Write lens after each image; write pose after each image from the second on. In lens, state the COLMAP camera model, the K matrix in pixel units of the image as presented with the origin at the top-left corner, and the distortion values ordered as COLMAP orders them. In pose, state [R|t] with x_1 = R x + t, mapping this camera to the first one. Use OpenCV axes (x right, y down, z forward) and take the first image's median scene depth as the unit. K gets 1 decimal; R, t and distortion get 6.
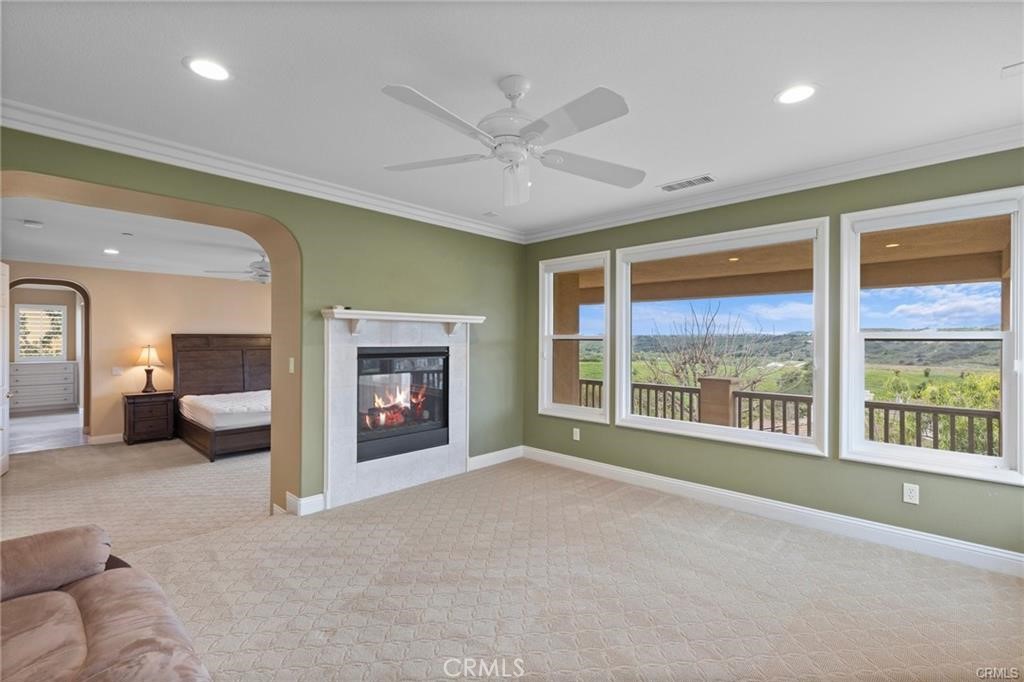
lens RADIAL K [[461.9, 0, 507.4], [0, 461.9, 339.5], [0, 0, 1]] dist [0.008845, -0.000273]
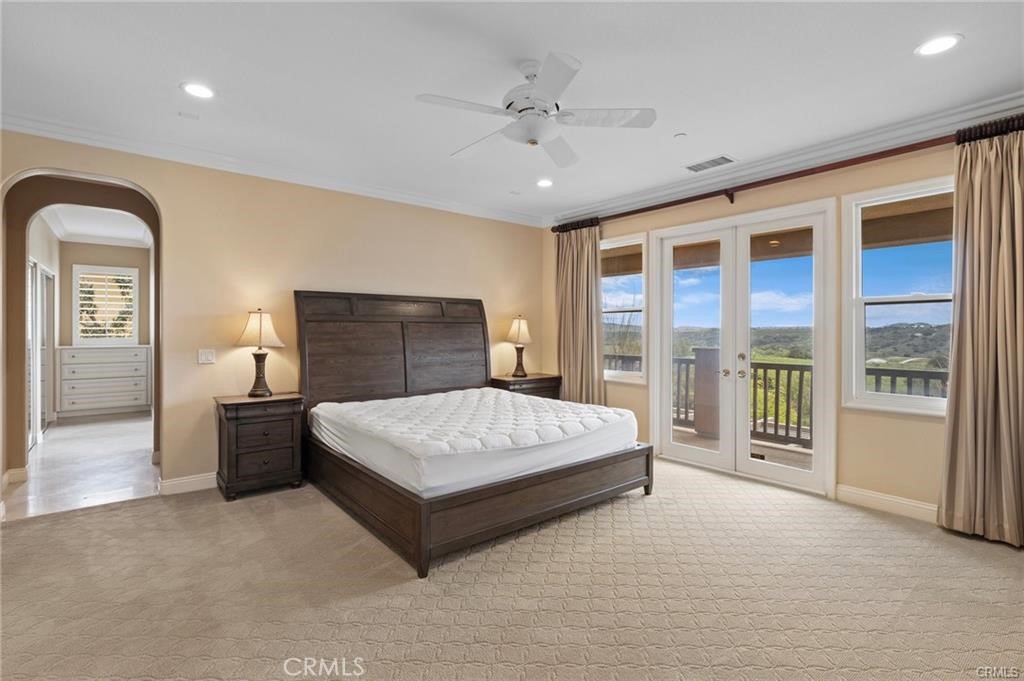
lens RADIAL K [[476.6, 0, 509.1], [0, 476.6, 332.8], [0, 0, 1]] dist [0.000740, 0.000122]
pose [[0.993159, -0.000568, -0.116766, -0.417251], [0.000455, 0.999999, -0.000995, 0.040081], [0.116767, 0.000935, 0.993159, 0.481482]]
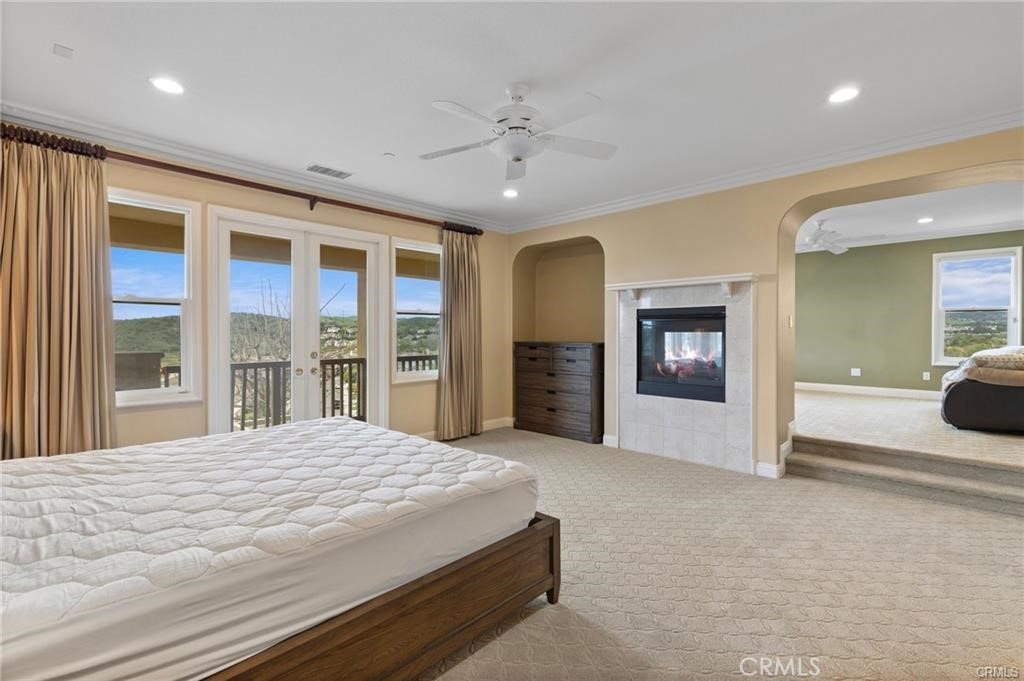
lens RADIAL K [[461.9, 0, 505.6], [0, 461.9, 337.0], [0, 0, 1]] dist [0.008845, -0.000273]
pose [[0.008529, -0.011293, 0.999900, -0.858806], [0.002481, 0.999933, 0.011272, 0.038551], [-0.999961, 0.002384, 0.008556, 0.879908]]
